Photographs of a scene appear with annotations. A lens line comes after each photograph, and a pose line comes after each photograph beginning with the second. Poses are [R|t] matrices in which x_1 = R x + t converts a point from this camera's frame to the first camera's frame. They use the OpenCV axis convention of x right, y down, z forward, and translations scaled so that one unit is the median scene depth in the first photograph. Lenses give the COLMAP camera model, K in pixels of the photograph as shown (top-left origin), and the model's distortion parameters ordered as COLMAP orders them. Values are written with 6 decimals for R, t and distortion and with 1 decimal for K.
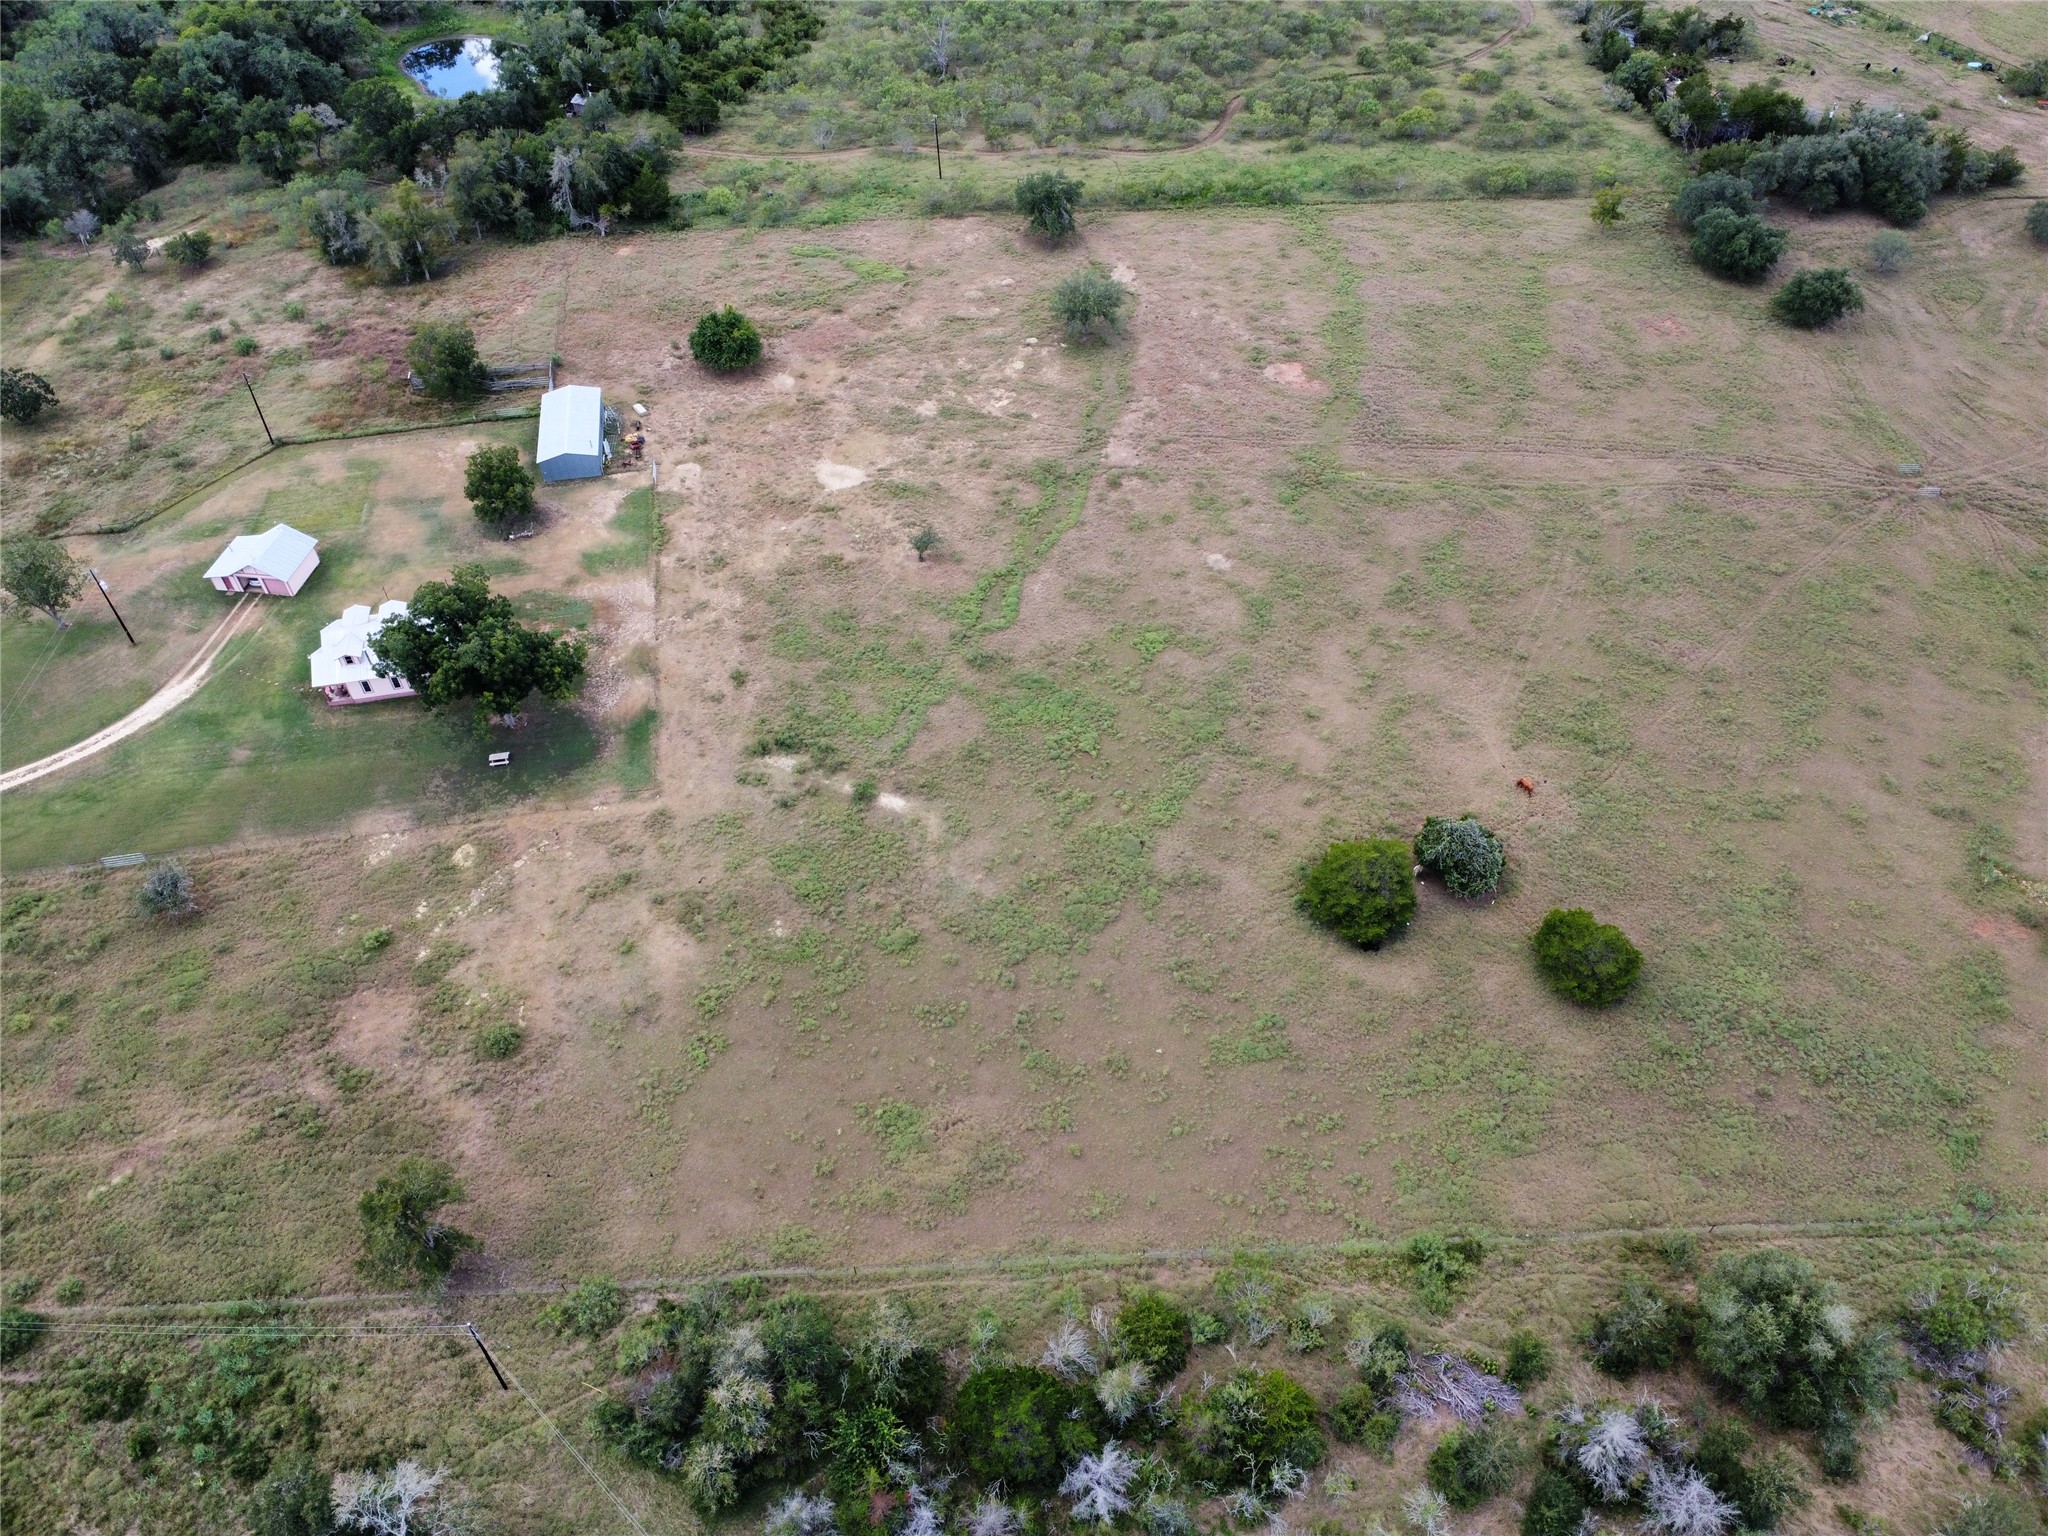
lens RADIAL K [[1536.1, 0, 1027.2], [0, 1536.1, 756.5], [0, 0, 1]] dist [0.005272, -0.004835]
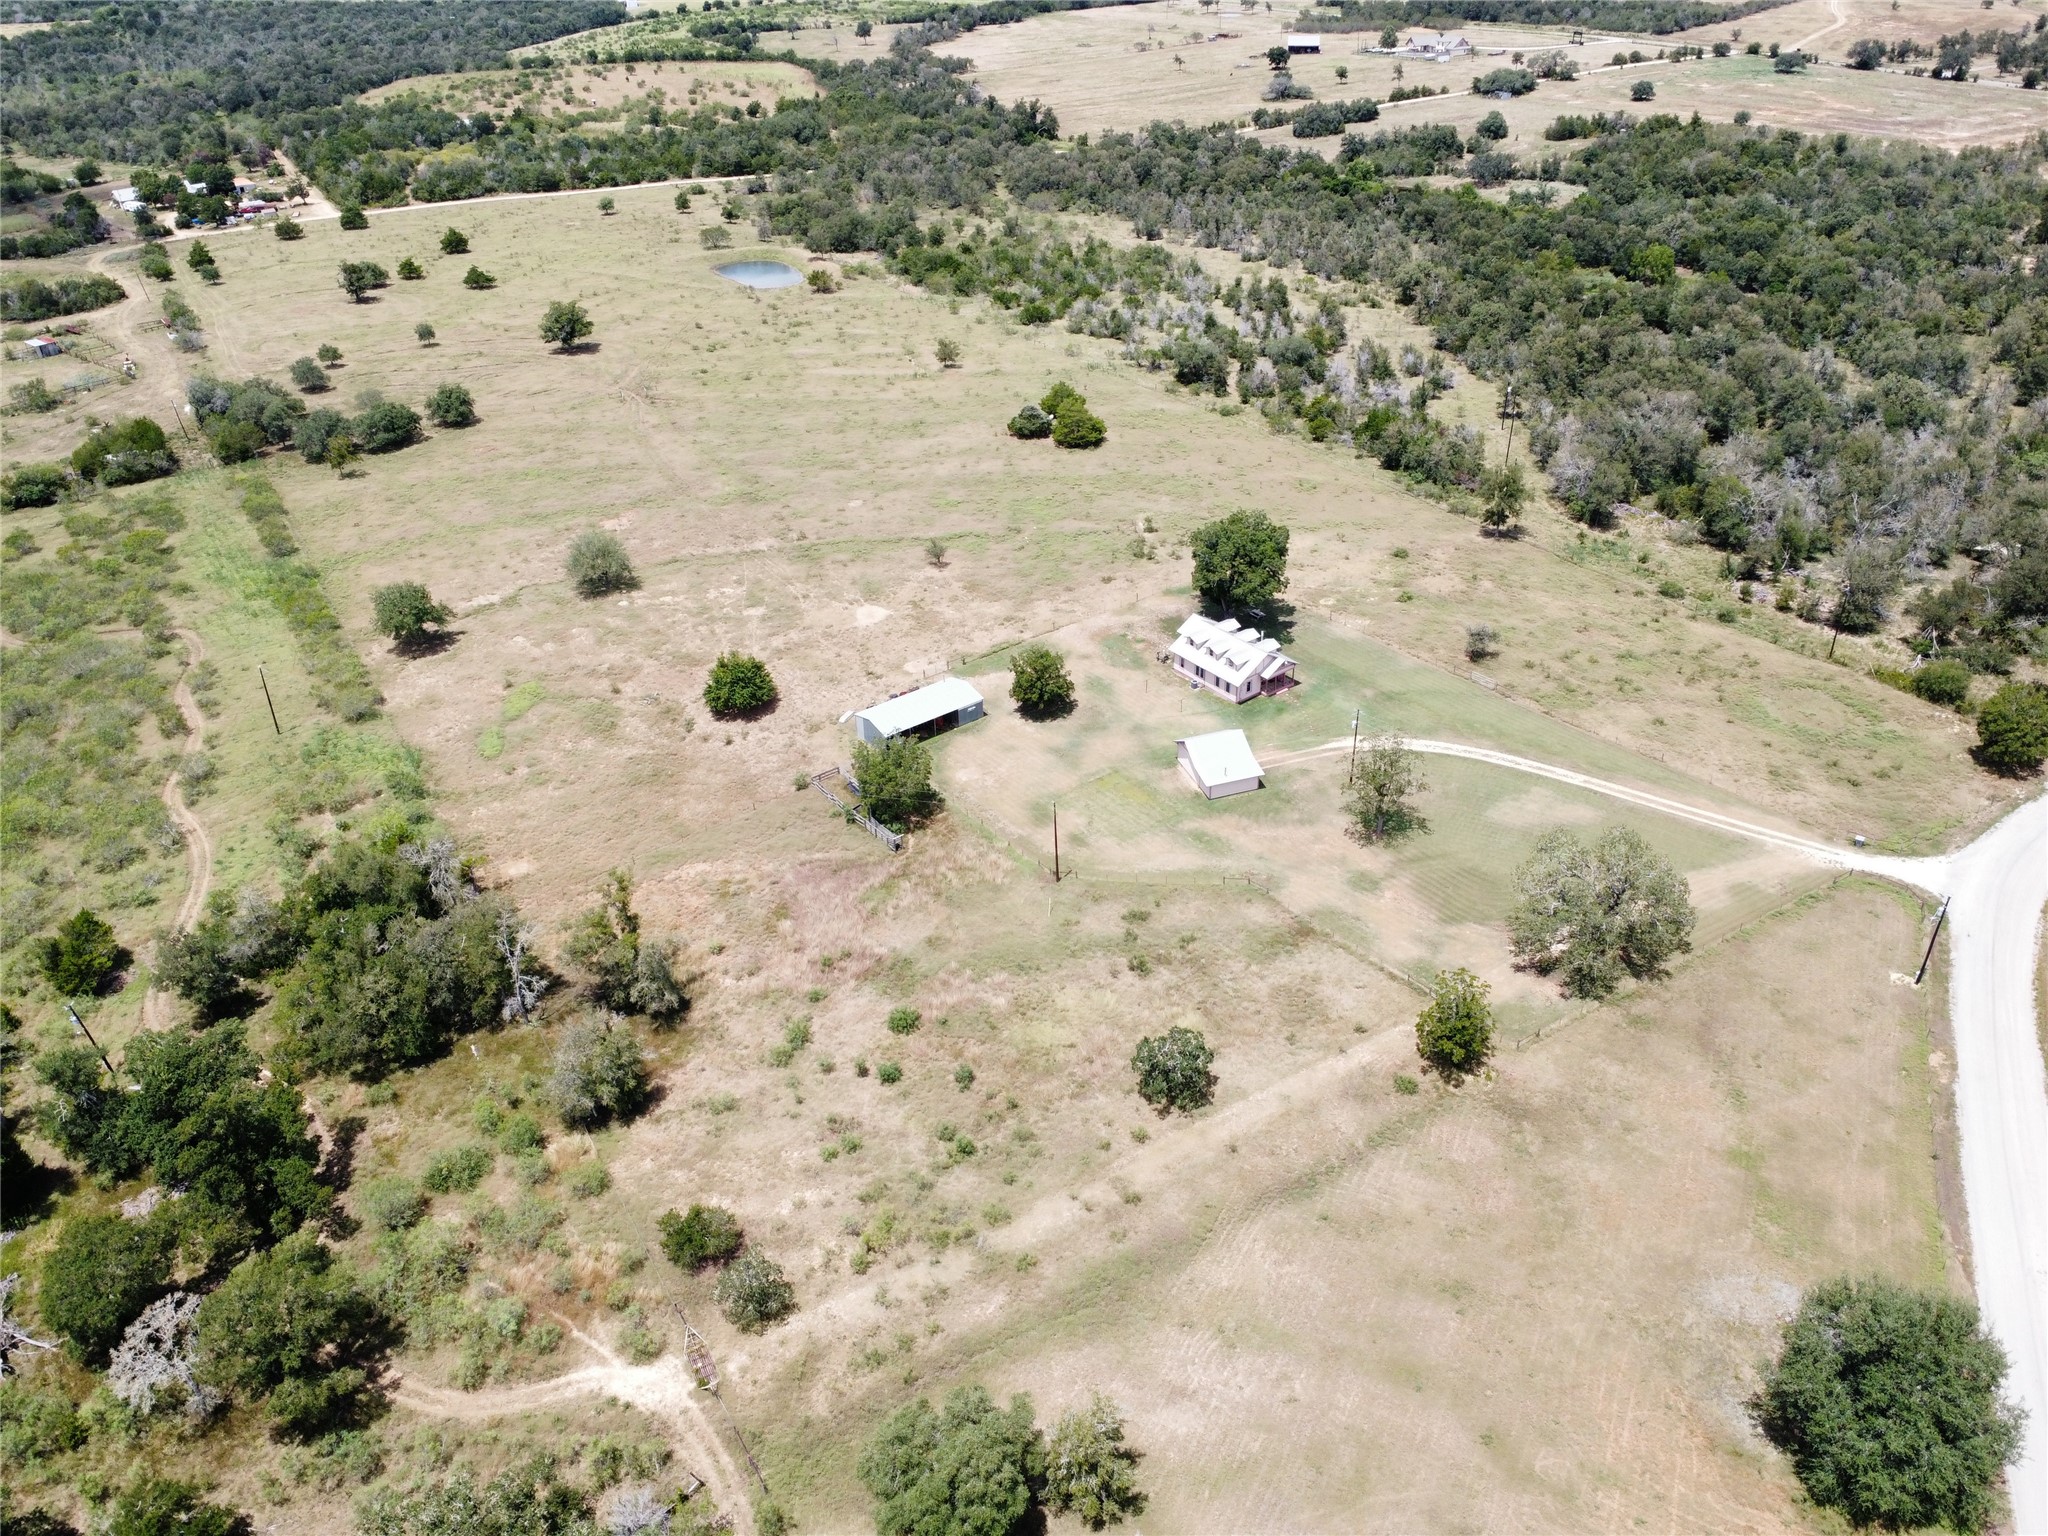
lens RADIAL K [[1536.1, 0, 1027.2], [0, 1536.1, 756.5], [0, 0, 1]] dist [0.005272, -0.004835]
pose [[-0.469230, -0.431150, 0.770670, -1.298675], [0.660461, 0.407964, 0.630363, -0.916001], [-0.586186, 0.804783, 0.093328, 1.013920]]
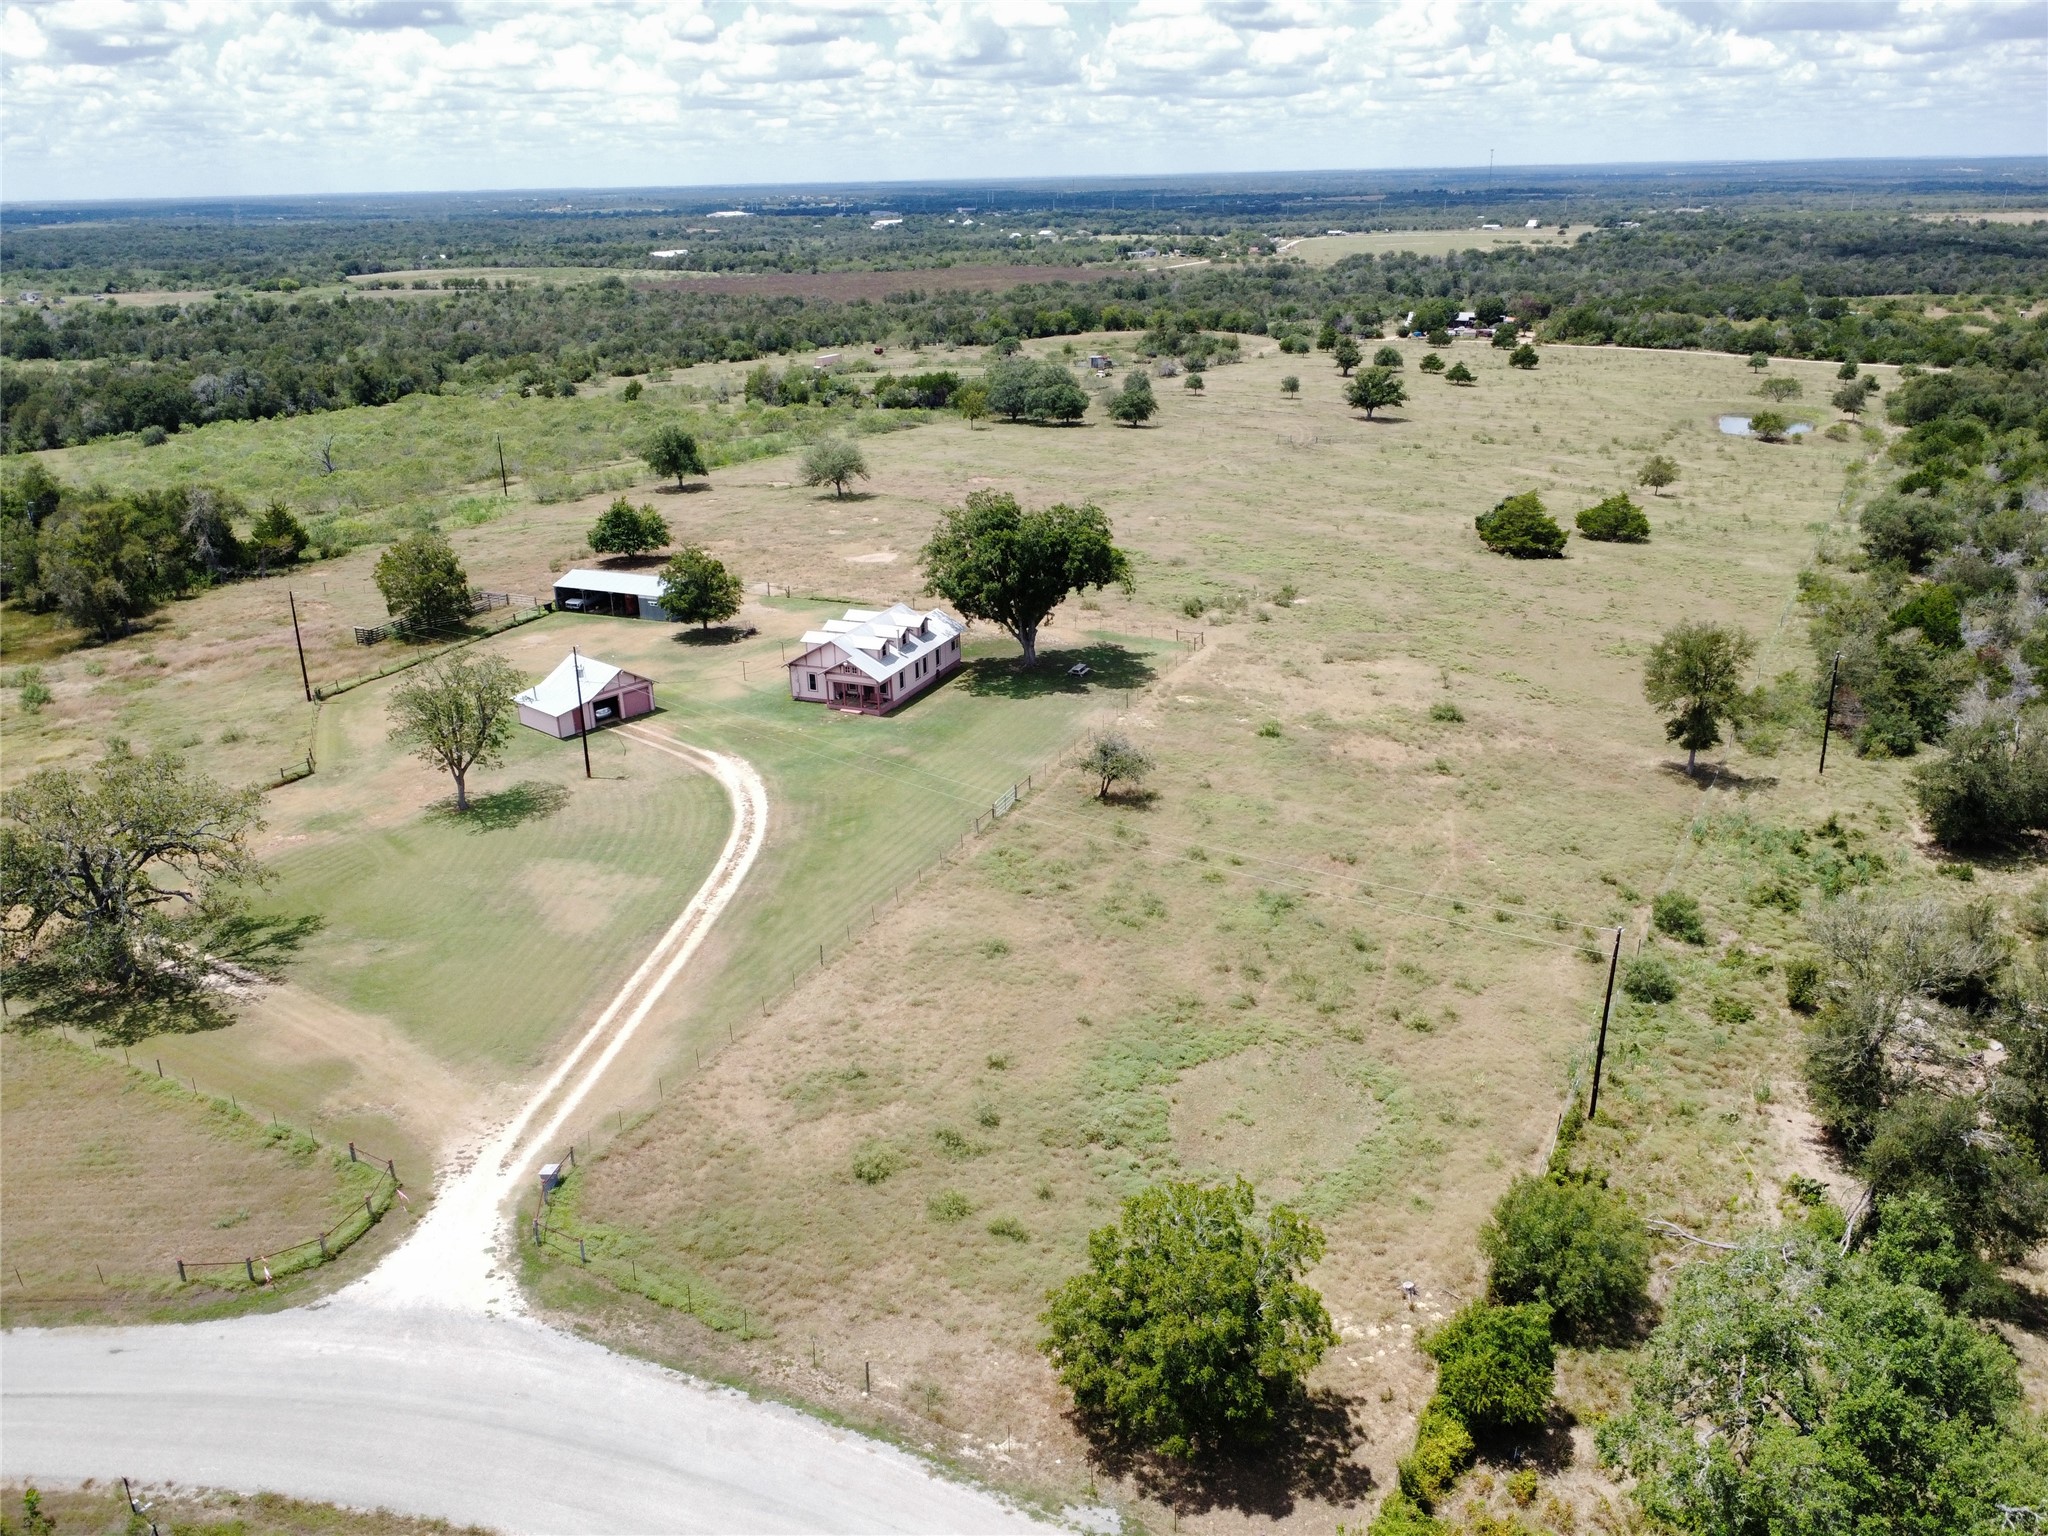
lens RADIAL K [[1536.1, 0, 1027.2], [0, 1536.1, 756.5], [0, 0, 1]] dist [0.005272, -0.004835]
pose [[0.542062, -0.277995, 0.793024, -1.029229], [0.607126, 0.782021, -0.140856, 0.143307], [-0.581005, 0.557818, 0.592682, 0.454754]]
